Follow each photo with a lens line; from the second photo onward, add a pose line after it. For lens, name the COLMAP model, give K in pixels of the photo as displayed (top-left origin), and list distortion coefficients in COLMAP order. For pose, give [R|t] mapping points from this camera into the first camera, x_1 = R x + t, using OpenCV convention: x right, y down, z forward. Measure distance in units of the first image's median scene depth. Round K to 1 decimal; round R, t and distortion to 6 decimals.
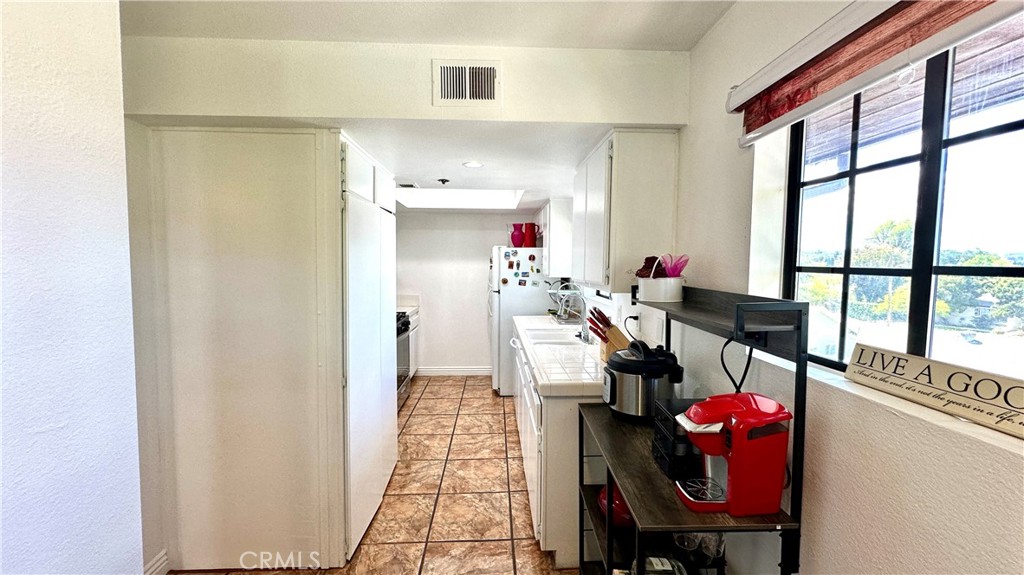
lens RADIAL K [[409.3, 0, 519.9], [0, 409.3, 286.5], [0, 0, 1]] dist [-0.003498, 0.000549]
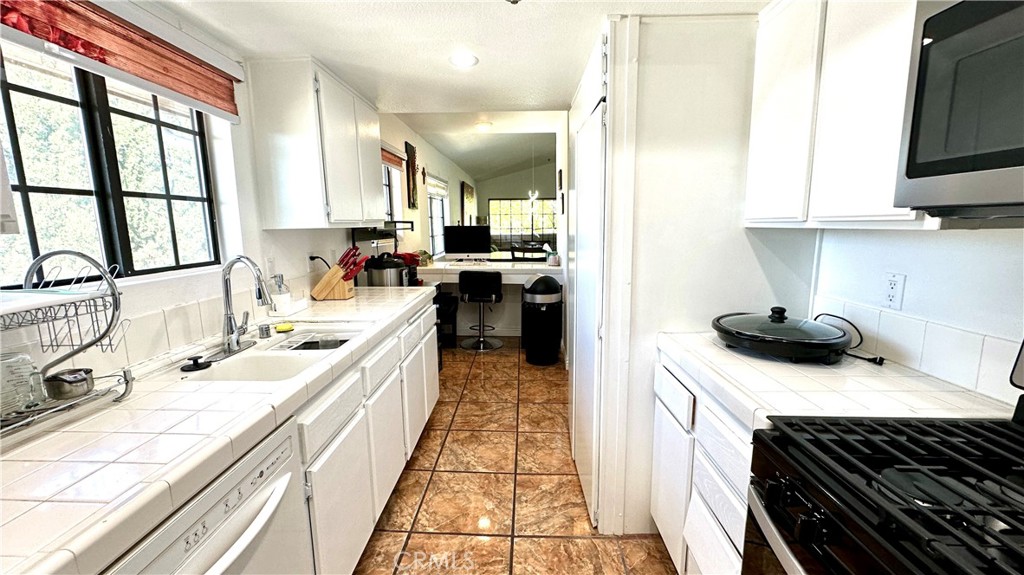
lens RADIAL K [[409.3, 0, 512.4], [0, 409.3, 287.0], [0, 0, 1]] dist [-0.003498, 0.000549]
pose [[-0.995370, -0.014591, 0.094999, -0.273515], [0.005816, 0.977455, 0.211063, -0.056159], [-0.095937, 0.210638, -0.972845, 1.783151]]
